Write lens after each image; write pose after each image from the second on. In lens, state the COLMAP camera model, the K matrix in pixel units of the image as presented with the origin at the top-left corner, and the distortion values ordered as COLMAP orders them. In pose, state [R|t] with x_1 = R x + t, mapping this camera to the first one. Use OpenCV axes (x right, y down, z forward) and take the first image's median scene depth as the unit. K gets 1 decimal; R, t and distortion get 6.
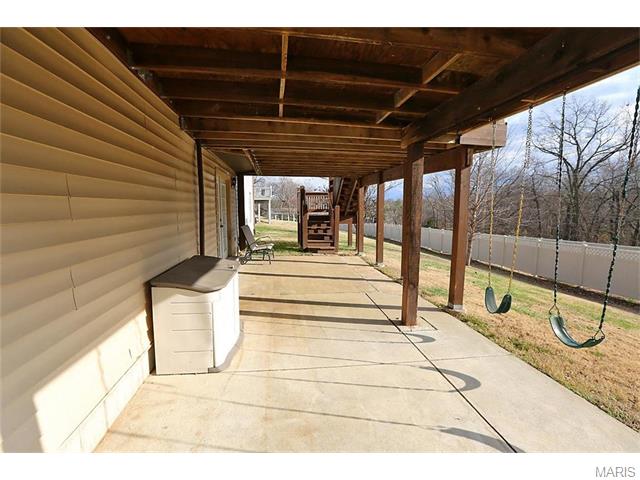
lens RADIAL K [[292.3, 0, 320.0], [0, 292.3, 240.0], [0, 0, 1]] dist [-0.000345, -0.000032]
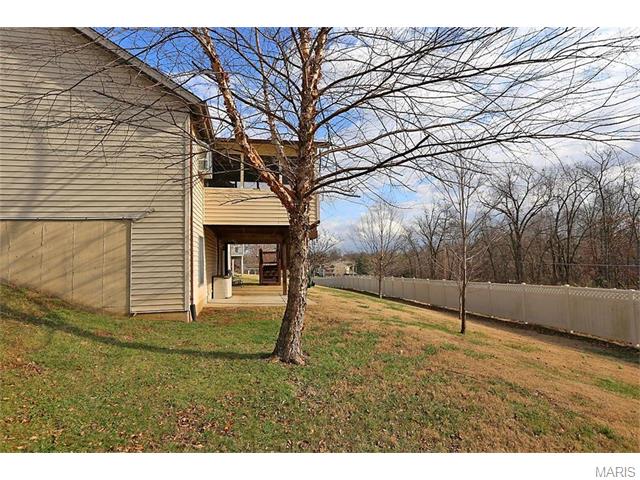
lens RADIAL K [[343.3, 0, 320.0], [0, 343.3, 240.0], [0, 0, 1]] dist [0.000000, -0.000008]
pose [[0.998375, -0.024203, 0.051590, 0.180566], [0.032883, 0.984075, -0.174687, 0.127273], [-0.046541, 0.176099, 0.983272, -0.977712]]
